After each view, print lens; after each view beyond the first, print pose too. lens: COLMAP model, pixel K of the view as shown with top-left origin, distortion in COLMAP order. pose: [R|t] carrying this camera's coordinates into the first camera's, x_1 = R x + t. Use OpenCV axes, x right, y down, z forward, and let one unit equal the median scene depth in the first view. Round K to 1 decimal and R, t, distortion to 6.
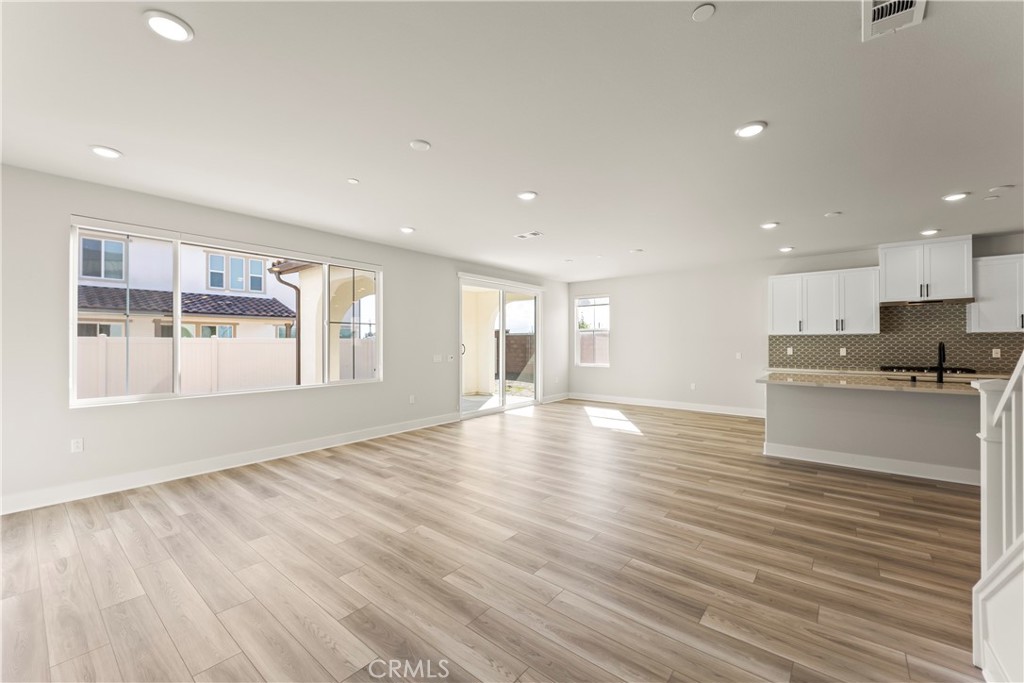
lens RADIAL K [[413.7, 0, 505.8], [0, 413.7, 338.5], [0, 0, 1]] dist [-0.003463, -0.001409]
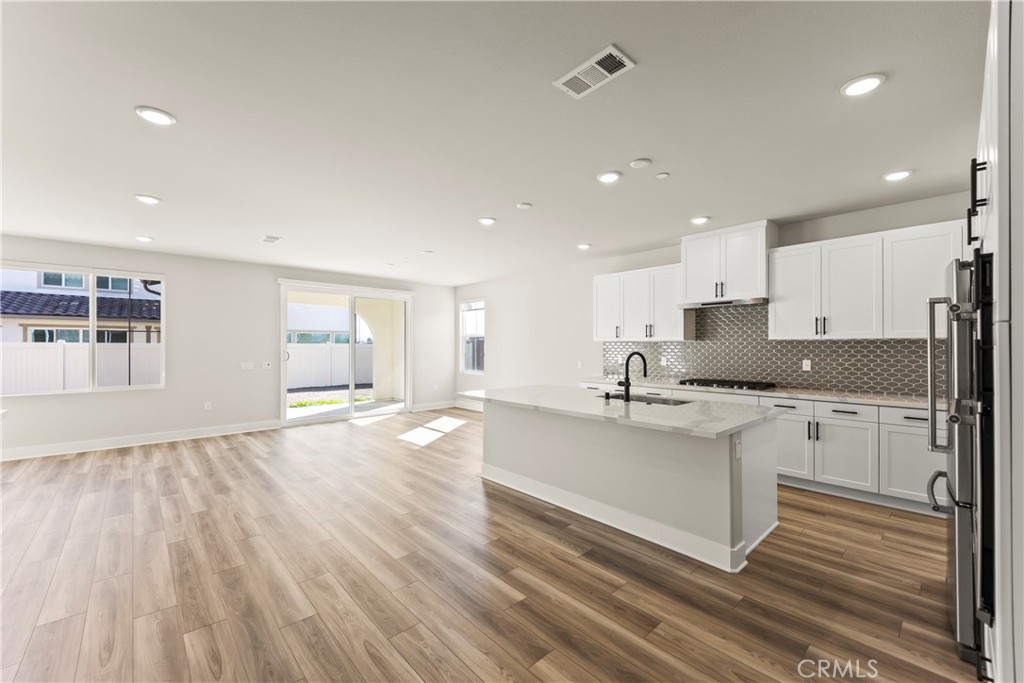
lens RADIAL K [[413.7, 0, 515.7], [0, 413.7, 342.0], [0, 0, 1]] dist [-0.003463, -0.001409]
pose [[0.991198, 0.000359, -0.132388, 0.582824], [-0.000781, 0.999995, -0.003135, -0.005783], [0.132386, 0.003211, 0.991193, 0.087897]]
